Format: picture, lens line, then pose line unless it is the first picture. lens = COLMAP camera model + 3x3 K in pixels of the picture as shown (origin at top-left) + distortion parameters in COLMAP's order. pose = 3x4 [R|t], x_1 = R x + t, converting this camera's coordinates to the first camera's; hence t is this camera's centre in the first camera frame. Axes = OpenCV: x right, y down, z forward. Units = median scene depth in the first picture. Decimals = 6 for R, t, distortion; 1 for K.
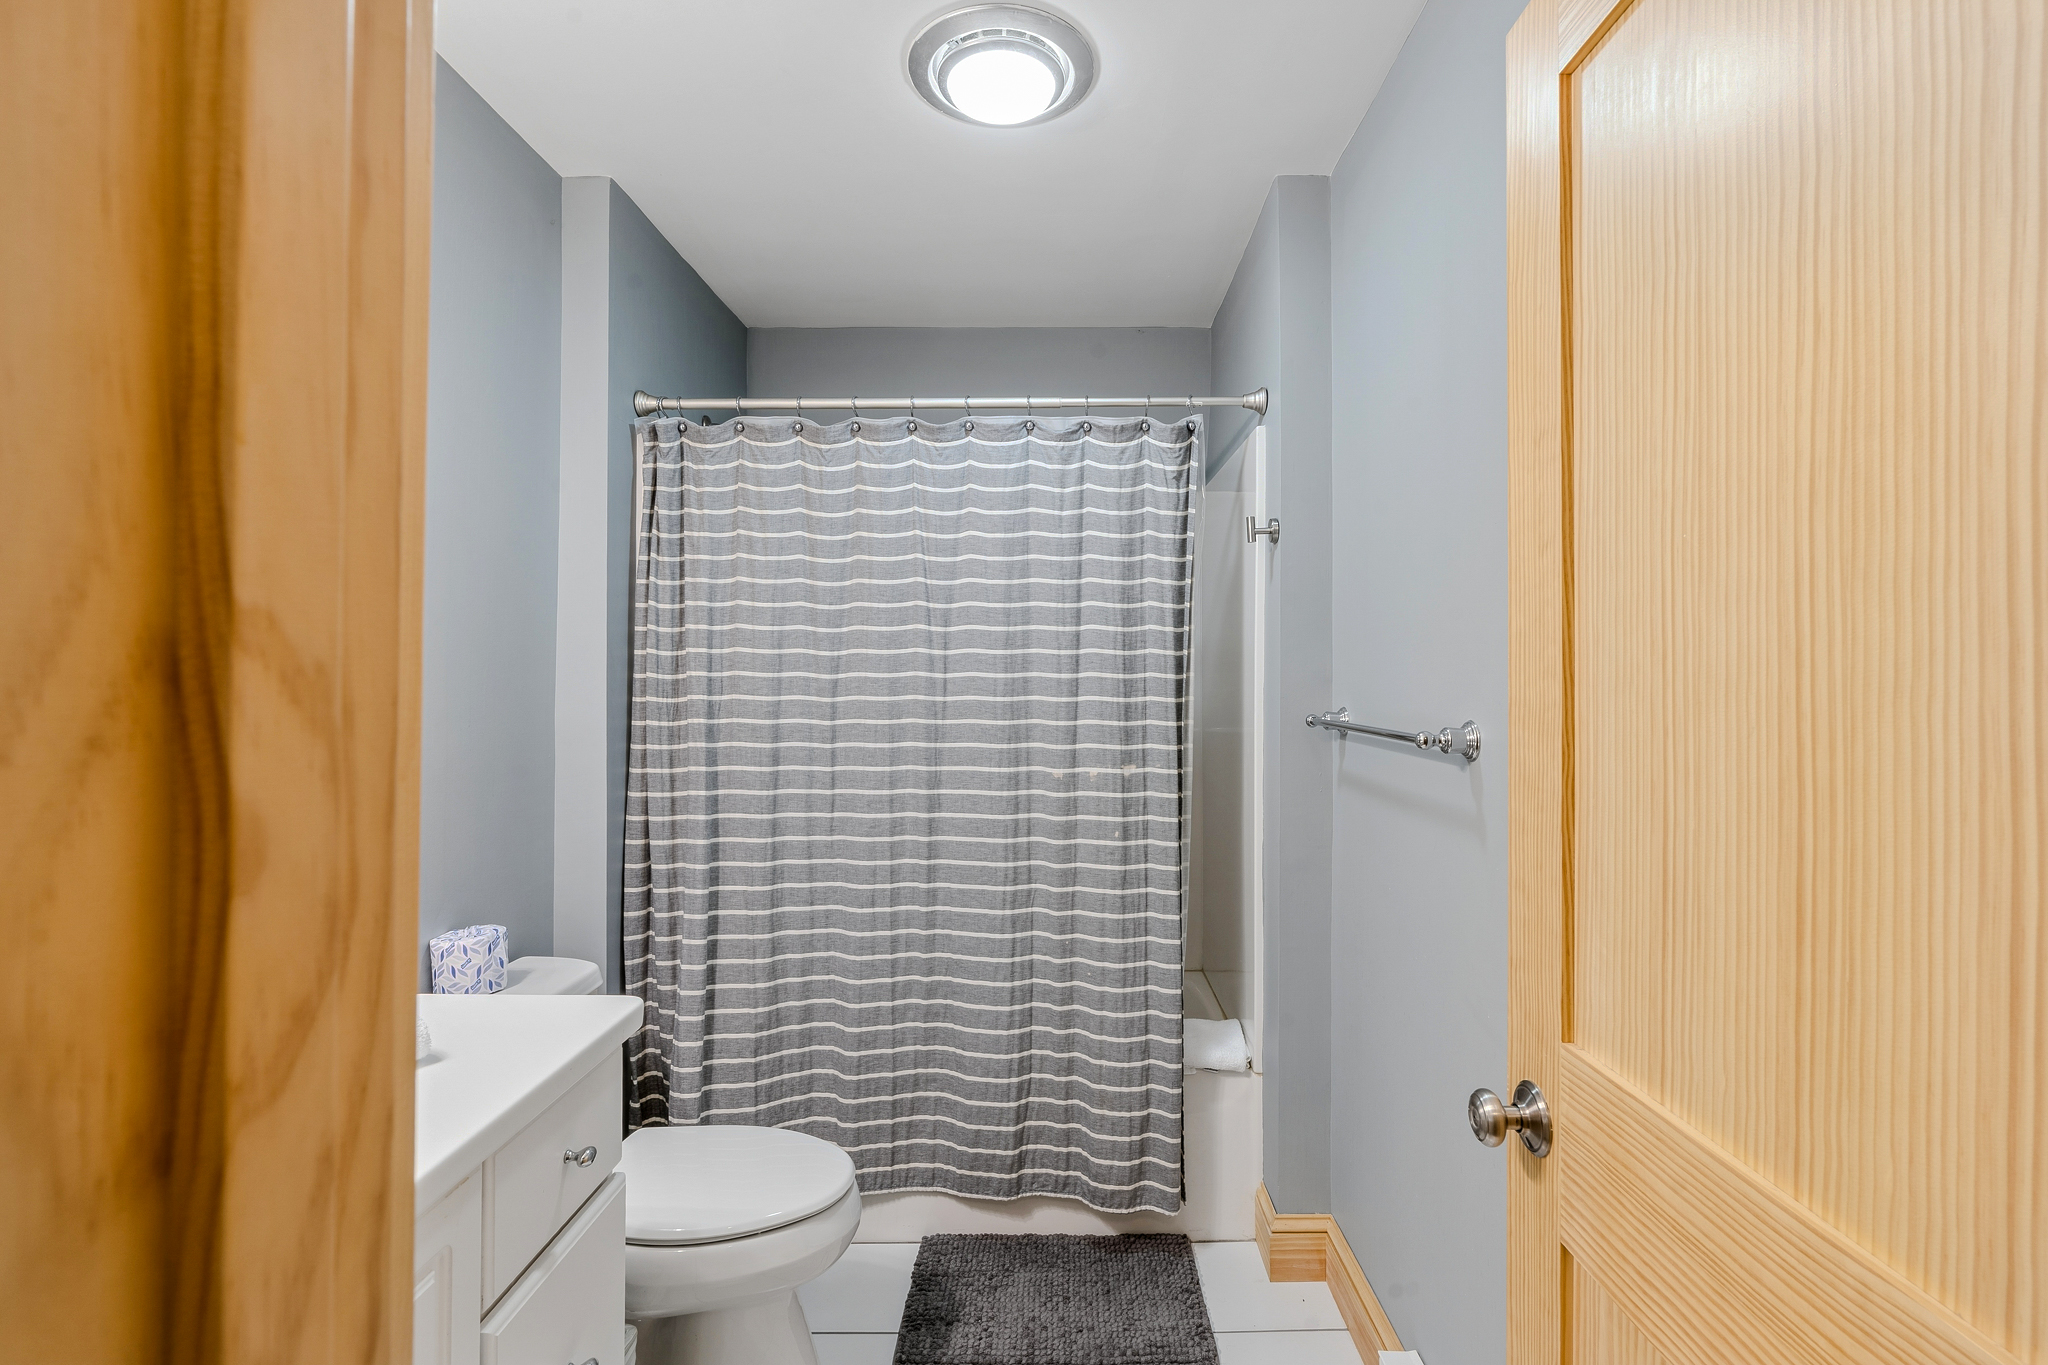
lens RADIAL K [[941.7, 0, 1037.2], [0, 941.7, 674.7], [0, 0, 1]] dist [-0.009561, 0.004307]
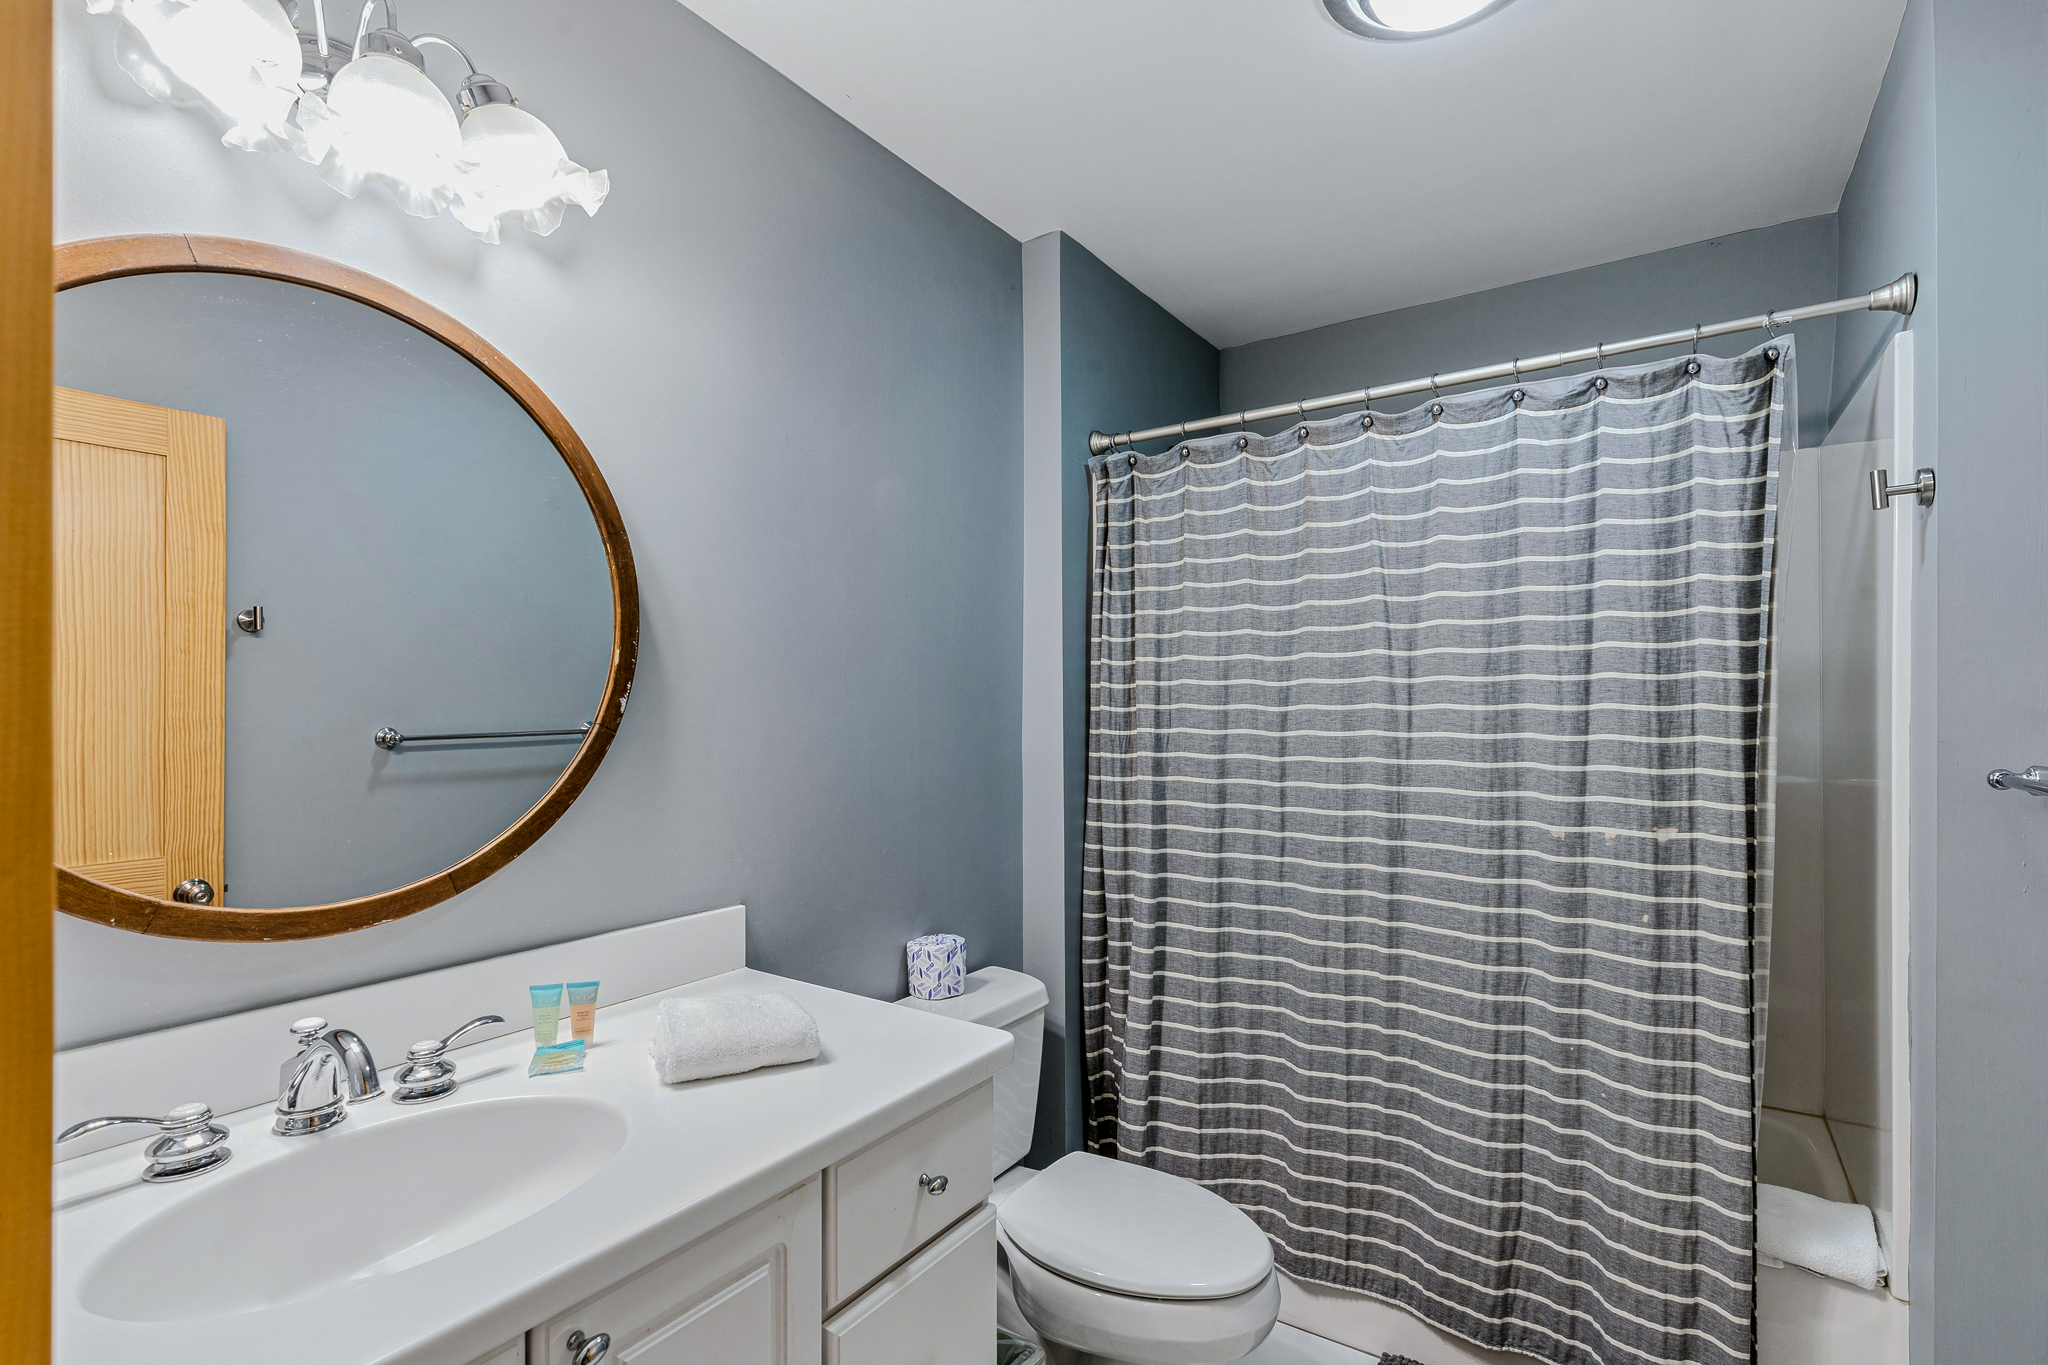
lens RADIAL K [[941.7, 0, 1011.3], [0, 941.7, 711.1], [0, 0, 1]] dist [-0.009561, 0.004307]
pose [[0.836181, -0.000161, -0.548454, 0.068775], [0.004449, 0.999969, 0.006490, -0.003240], [0.548436, -0.007867, 0.836155, 0.091952]]
